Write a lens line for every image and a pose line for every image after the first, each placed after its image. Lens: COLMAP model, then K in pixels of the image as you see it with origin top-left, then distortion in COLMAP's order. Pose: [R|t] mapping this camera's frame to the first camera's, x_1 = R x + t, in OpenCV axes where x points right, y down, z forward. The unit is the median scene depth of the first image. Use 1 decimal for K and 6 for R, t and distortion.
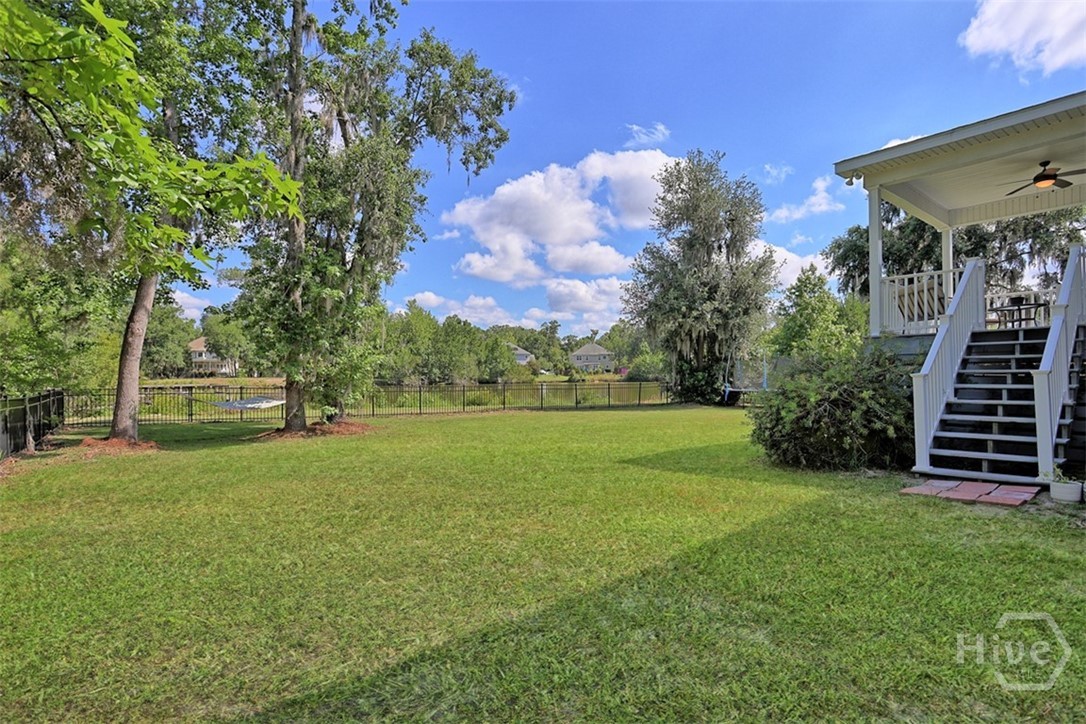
lens RADIAL K [[543.0, 0, 543.0], [0, 543.0, 364.1], [0, 0, 1]] dist [-0.053527, 0.016525]
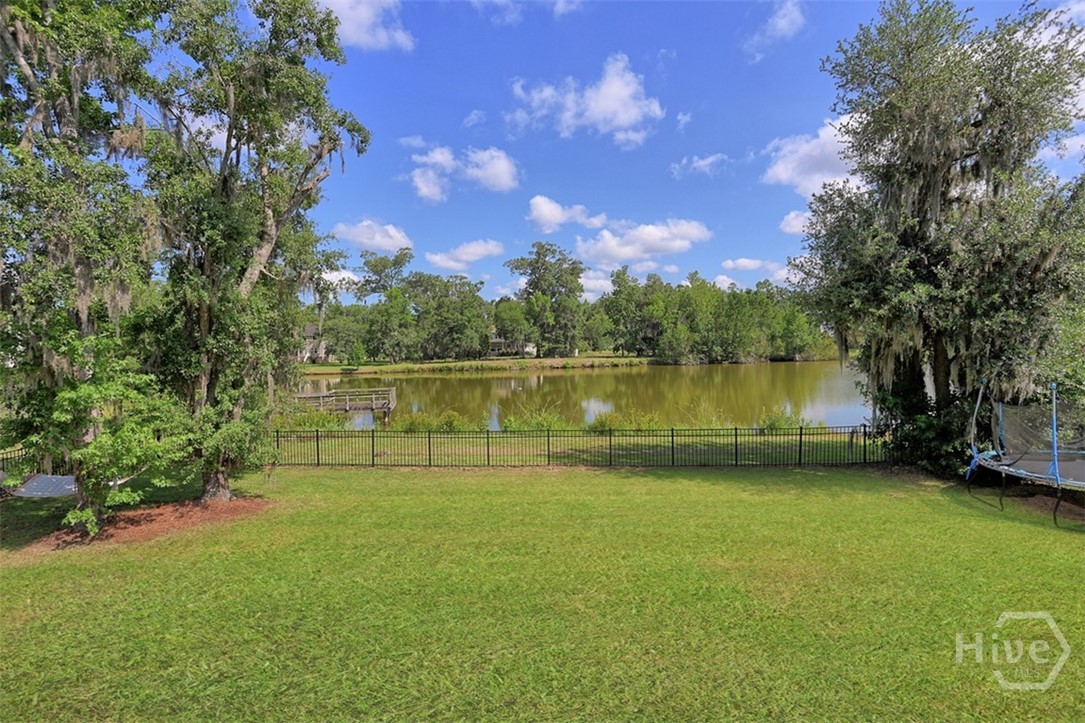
lens RADIAL K [[542.5, 0, 547.6], [0, 542.5, 354.2], [0, 0, 1]] dist [-0.053527, 0.016525]
pose [[0.839142, -0.004685, -0.543892, 0.058416], [0.026766, 0.999107, 0.032690, -0.015659], [0.543253, -0.041989, 0.838518, 0.081709]]
